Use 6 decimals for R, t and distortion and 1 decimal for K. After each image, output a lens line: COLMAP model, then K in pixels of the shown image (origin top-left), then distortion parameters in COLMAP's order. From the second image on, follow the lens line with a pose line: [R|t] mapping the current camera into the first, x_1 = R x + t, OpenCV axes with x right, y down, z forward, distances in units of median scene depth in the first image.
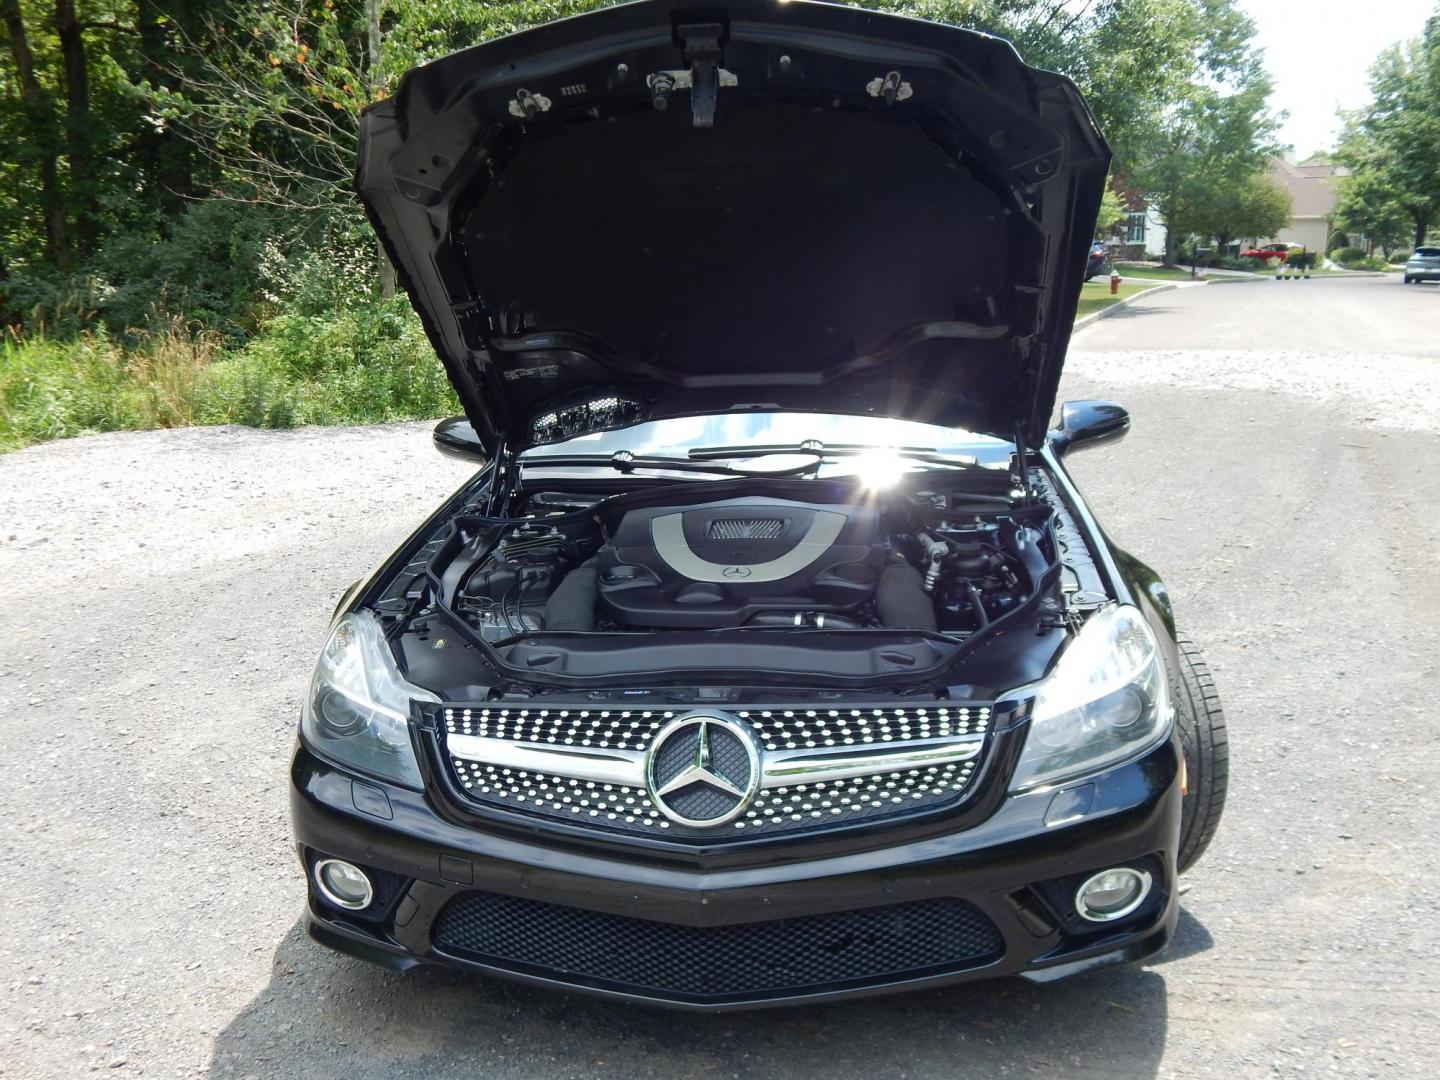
lens RADIAL K [[1577.9, 0, 720.0], [0, 1577.9, 540.0], [0, 0, 1]] dist [-0.005097, 0.039750]
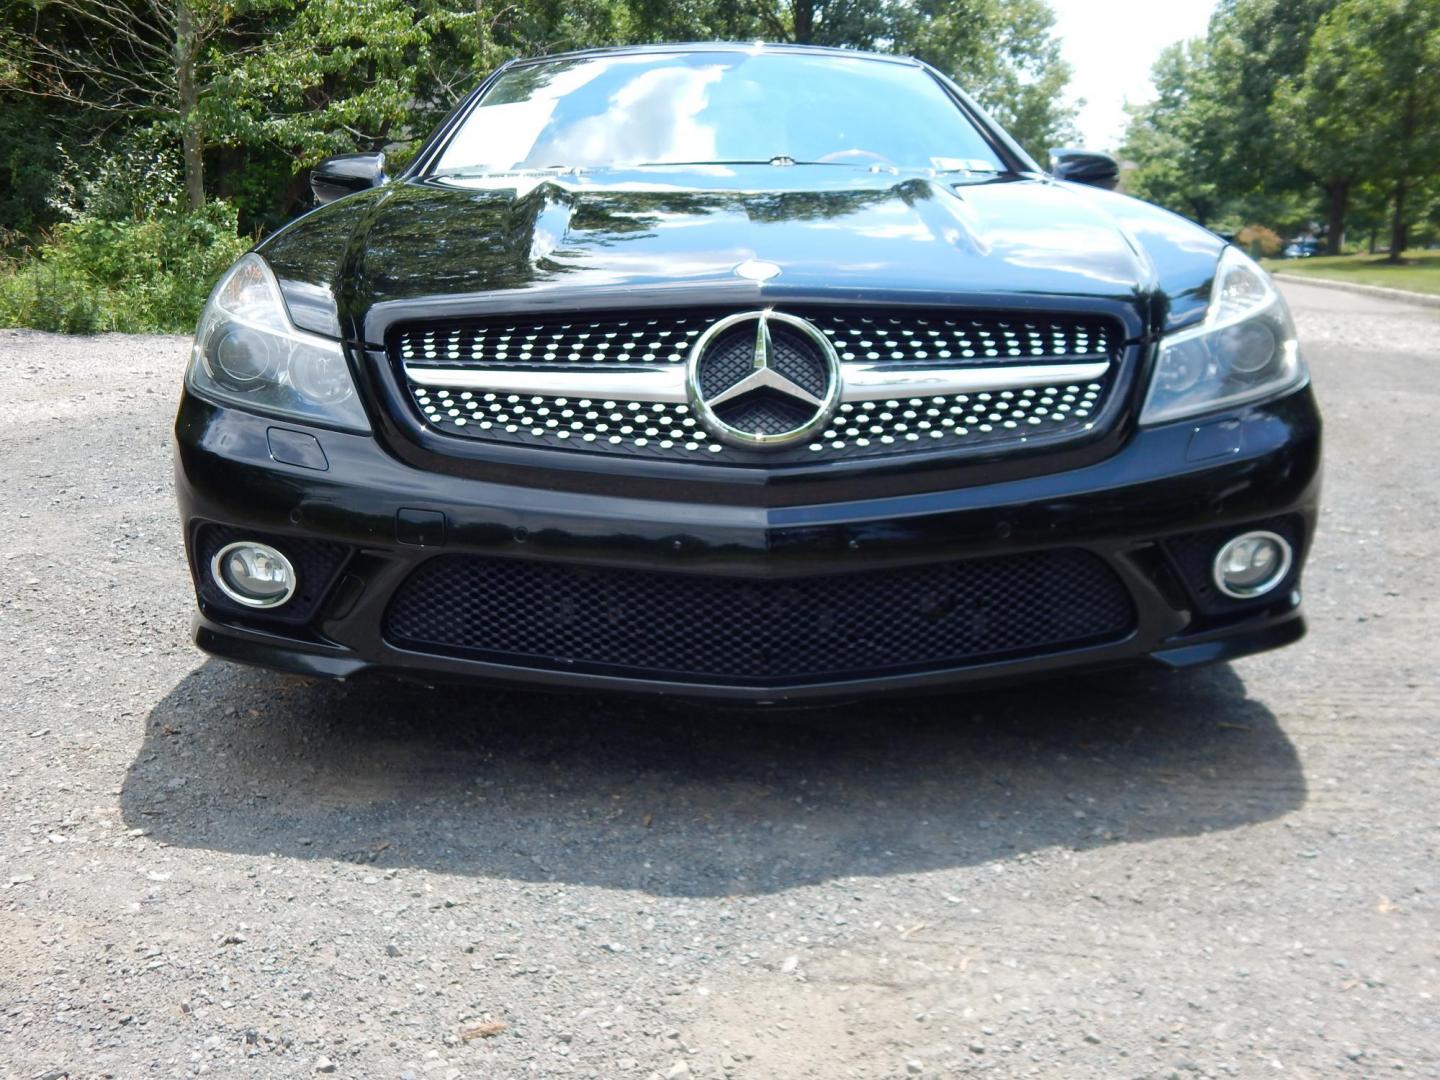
lens RADIAL K [[1519.9, 0, 718.8], [0, 1519.9, 579.2], [0, 0, 1]] dist [0.006736, 0.028217]
pose [[0.990507, 0.001087, 0.137460, -0.030765], [-0.003538, 0.999839, 0.017587, 0.053383], [-0.137418, -0.017906, 0.990351, 0.066038]]
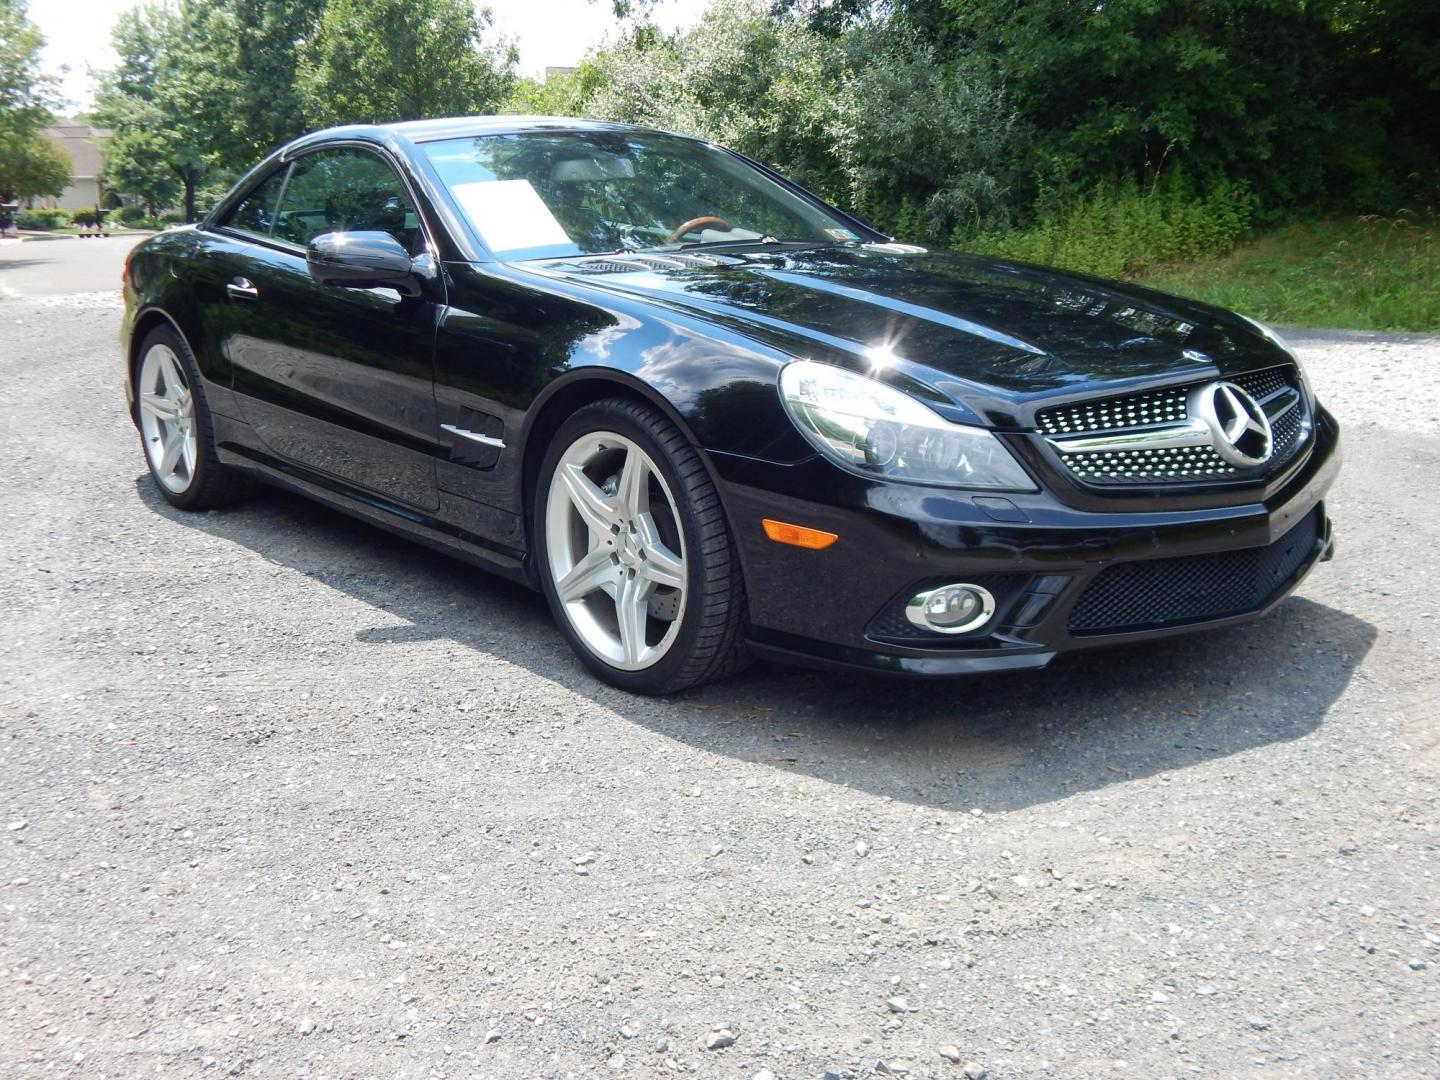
lens RADIAL K [[1577.9, 0, 720.0], [0, 1577.9, 540.0], [0, 0, 1]] dist [-0.005097, 0.039750]
pose [[0.657688, -0.156455, 0.736864, -0.274601], [0.153071, 0.985542, 0.072632, 0.020244], [-0.737574, 0.065024, 0.672128, 0.111430]]
